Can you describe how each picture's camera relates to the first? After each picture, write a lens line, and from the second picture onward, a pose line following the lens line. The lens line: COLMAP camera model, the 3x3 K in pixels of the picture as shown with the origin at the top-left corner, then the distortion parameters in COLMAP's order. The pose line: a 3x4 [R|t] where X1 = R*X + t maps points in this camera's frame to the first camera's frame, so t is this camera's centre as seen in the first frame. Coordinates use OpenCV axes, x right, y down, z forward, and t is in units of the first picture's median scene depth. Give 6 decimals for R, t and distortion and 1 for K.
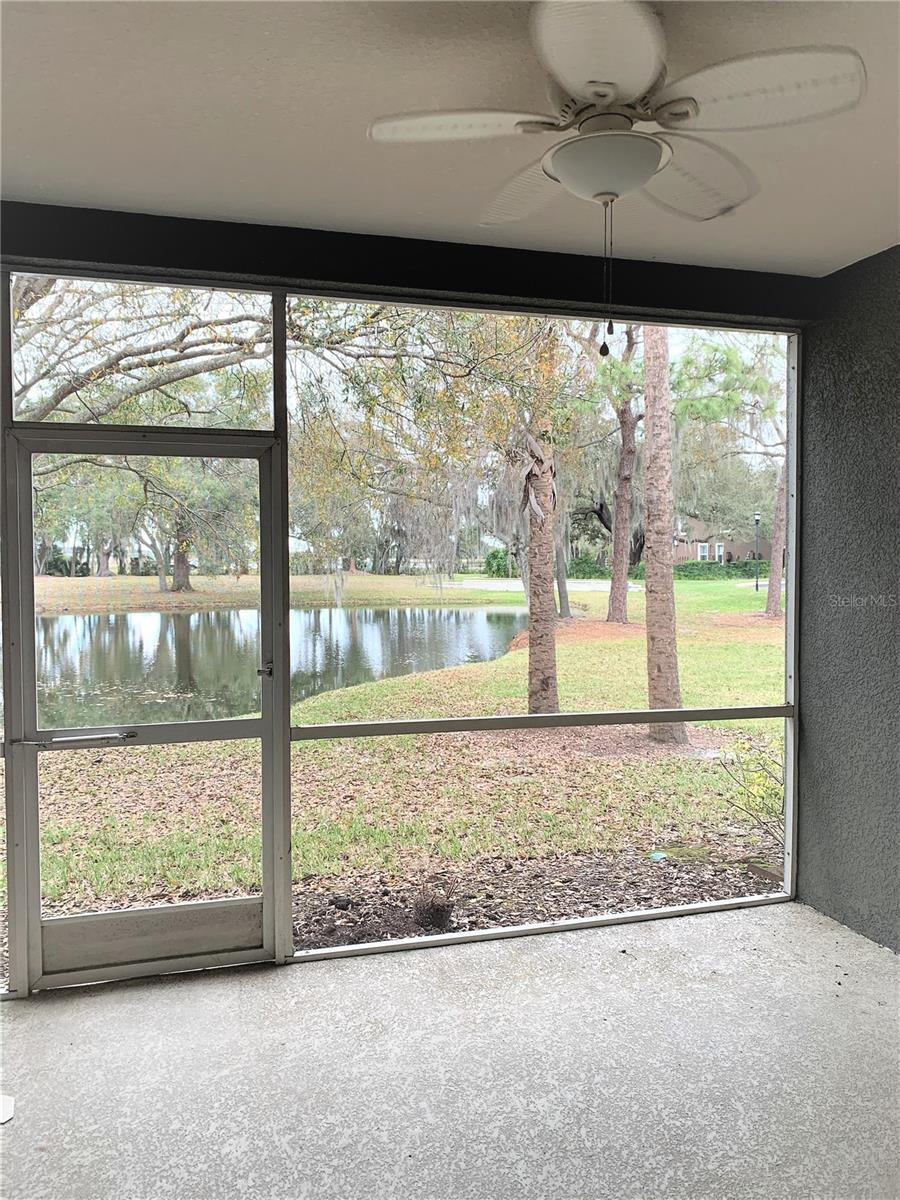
lens RADIAL K [[931.8, 0, 451.3], [0, 931.8, 599.1], [0, 0, 1]] dist [0.048231, -0.042774]
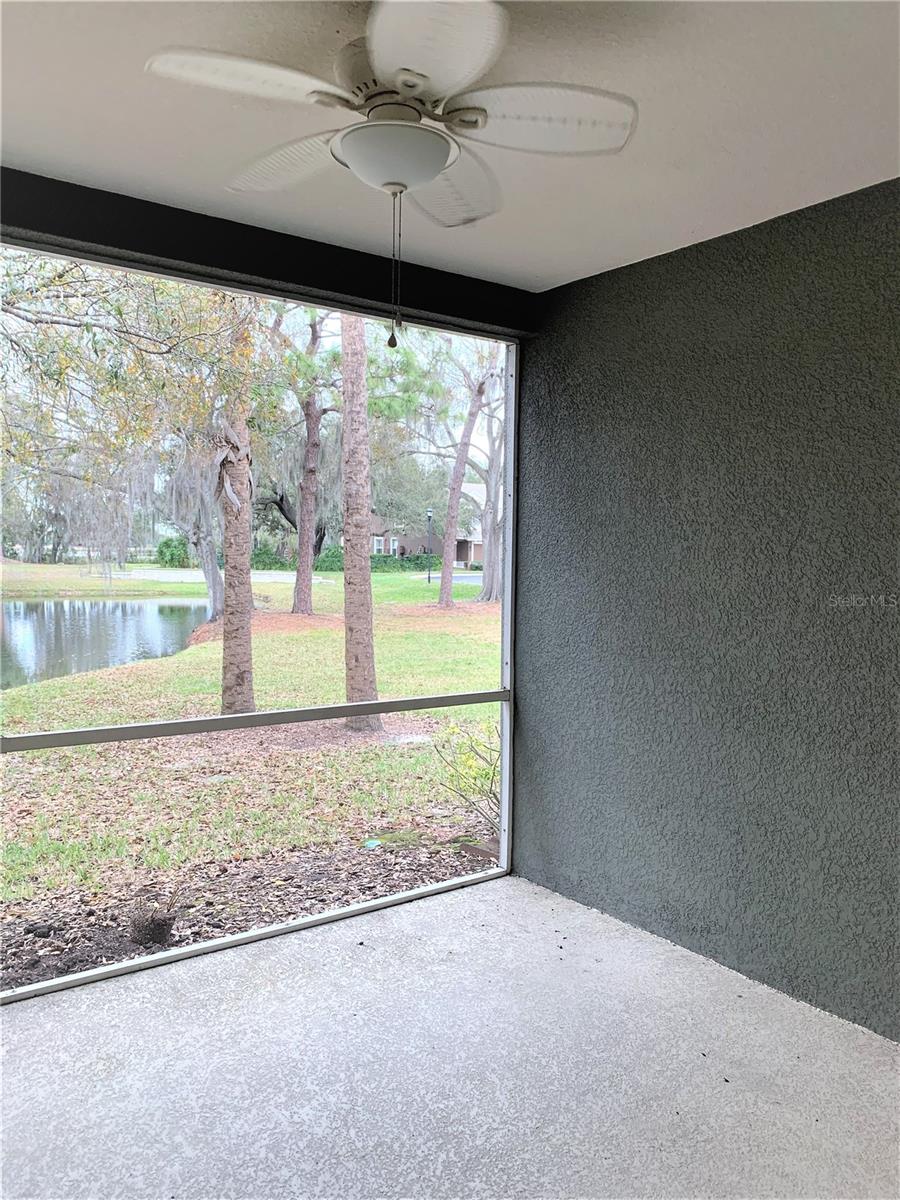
lens RADIAL K [[931.8, 0, 457.3], [0, 931.8, 585.2], [0, 0, 1]] dist [0.048231, -0.042774]
pose [[0.939149, 0.005516, 0.343465, -0.028005], [-0.003411, 0.999972, -0.006734, 0.000267], [-0.343493, 0.005152, 0.939141, 0.010772]]
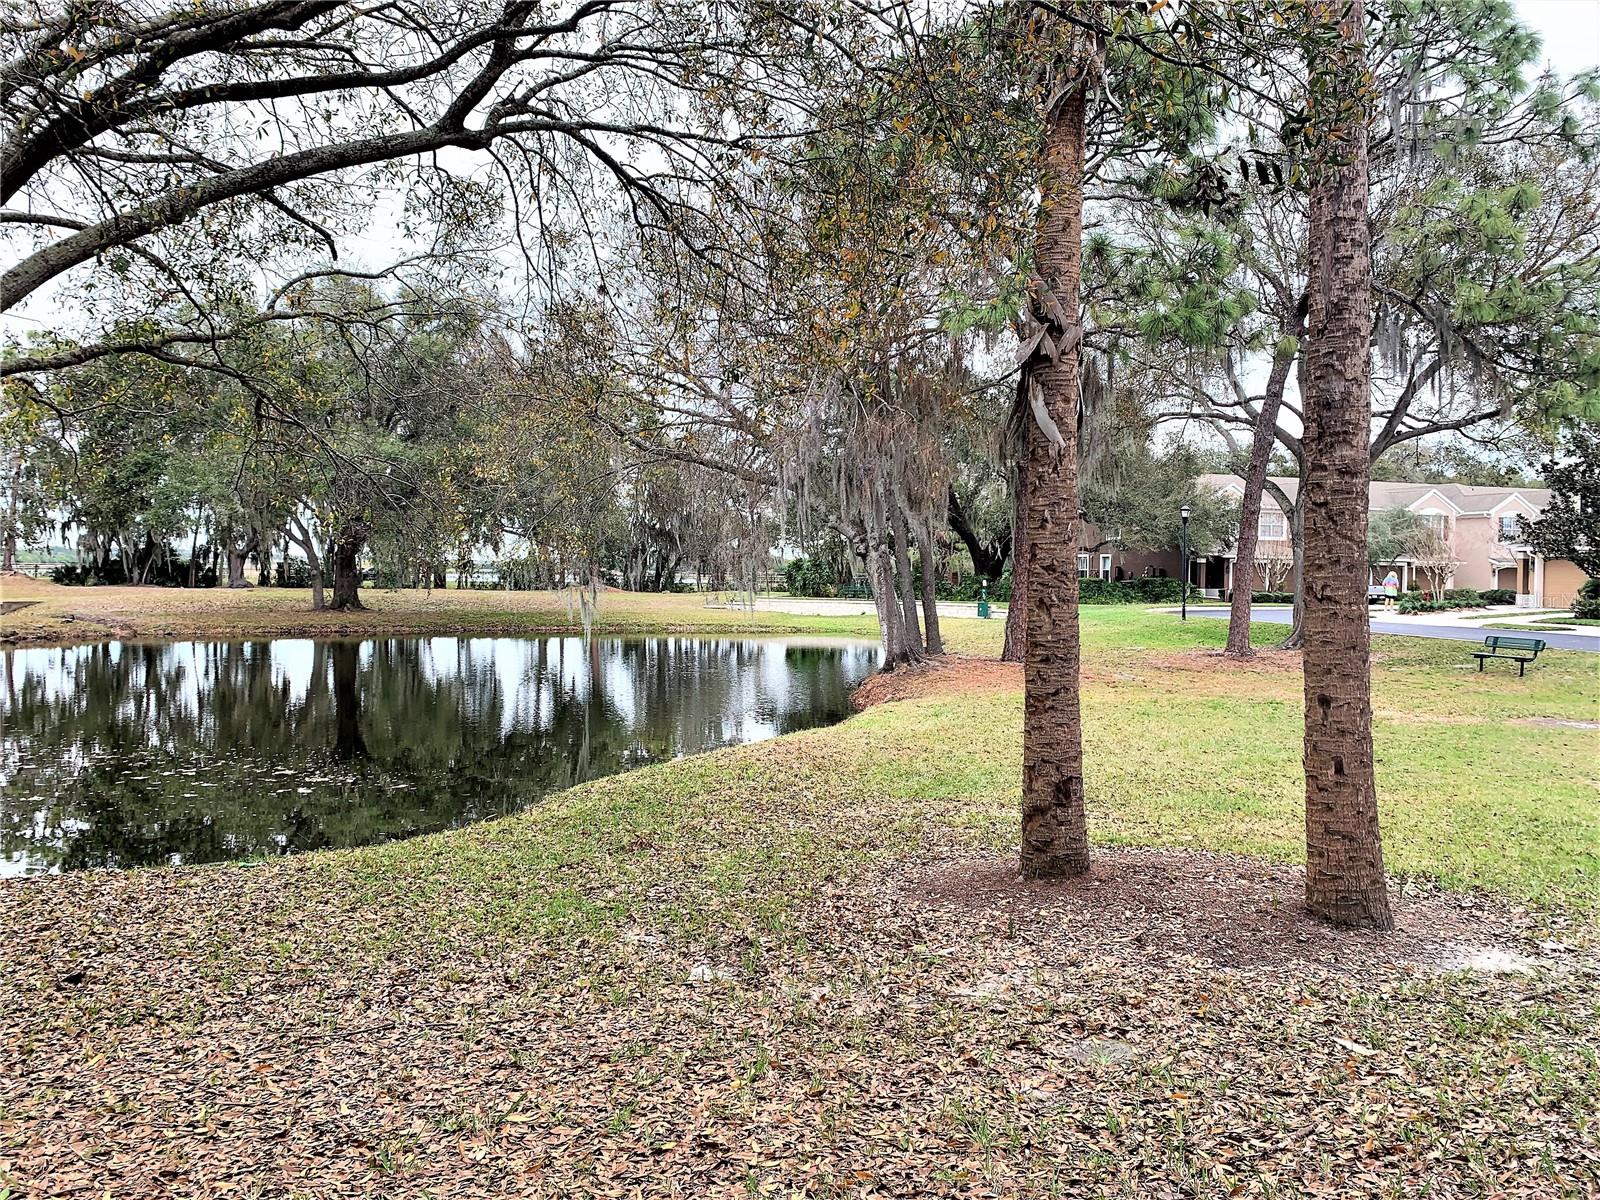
lens RADIAL K [[1242.3, 0, 790.2], [0, 1242.3, 586.1], [0, 0, 1]] dist [0.048231, -0.042774]
pose [[0.998347, 0.015465, 0.055350, -0.098320], [-0.013566, 0.999312, -0.034521, 0.012093], [-0.055846, 0.033713, 0.997870, 0.468687]]
